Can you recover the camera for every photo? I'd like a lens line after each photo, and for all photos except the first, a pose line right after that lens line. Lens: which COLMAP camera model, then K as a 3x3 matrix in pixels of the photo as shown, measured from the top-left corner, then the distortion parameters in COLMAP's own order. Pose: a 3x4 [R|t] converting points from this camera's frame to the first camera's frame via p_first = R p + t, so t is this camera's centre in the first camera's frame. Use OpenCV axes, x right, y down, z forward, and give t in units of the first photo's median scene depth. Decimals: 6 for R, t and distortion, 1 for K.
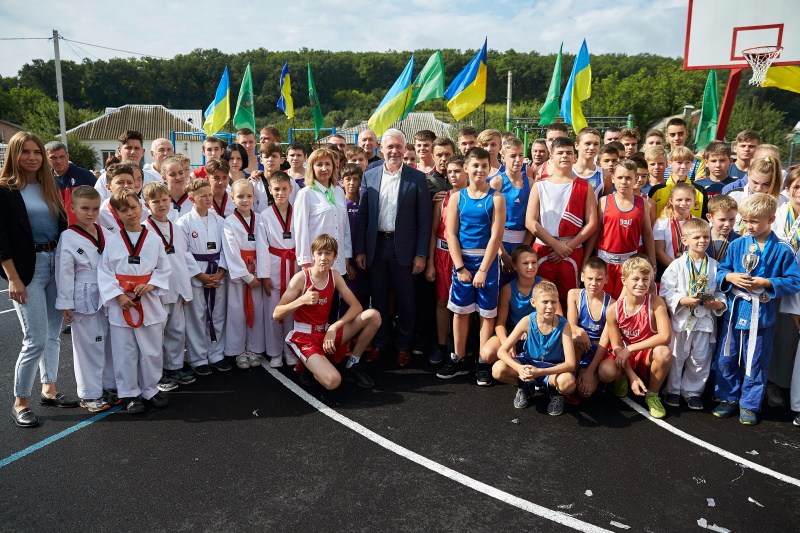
lens RADIAL K [[560.3, 0, 399.0], [0, 560.3, 266.3], [0, 0, 1]] dist [-0.077082, 0.060306]
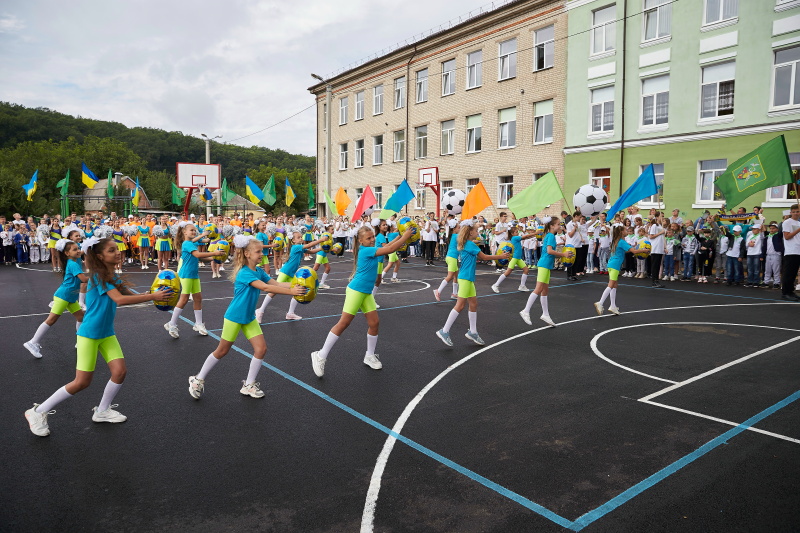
lens RADIAL K [[560.3, 0, 403.3], [0, 560.3, 266.4], [0, 0, 1]] dist [-0.077082, 0.060306]
pose [[0.548576, -0.073651, 0.832850, -0.174413], [0.150626, 0.988520, -0.011796, 0.035588], [-0.822421, 0.131920, 0.553372, -0.207521]]
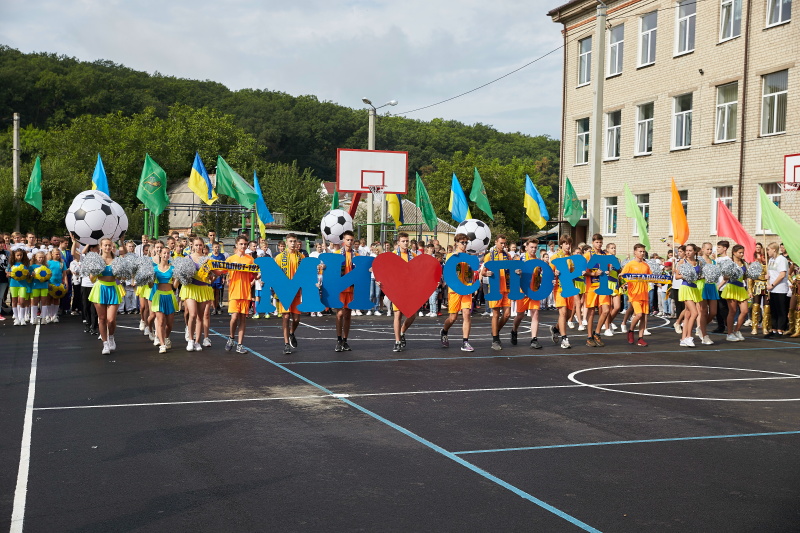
lens RADIAL K [[1021.3, 0, 394.8], [0, 1021.3, 261.6], [0, 0, 1]] dist [0.082462, 0.000000]
pose [[0.767143, -0.000165, 0.641476, -0.182039], [0.100900, 0.987583, -0.120412, 0.032870], [-0.633491, 0.157098, 0.757634, -0.193919]]
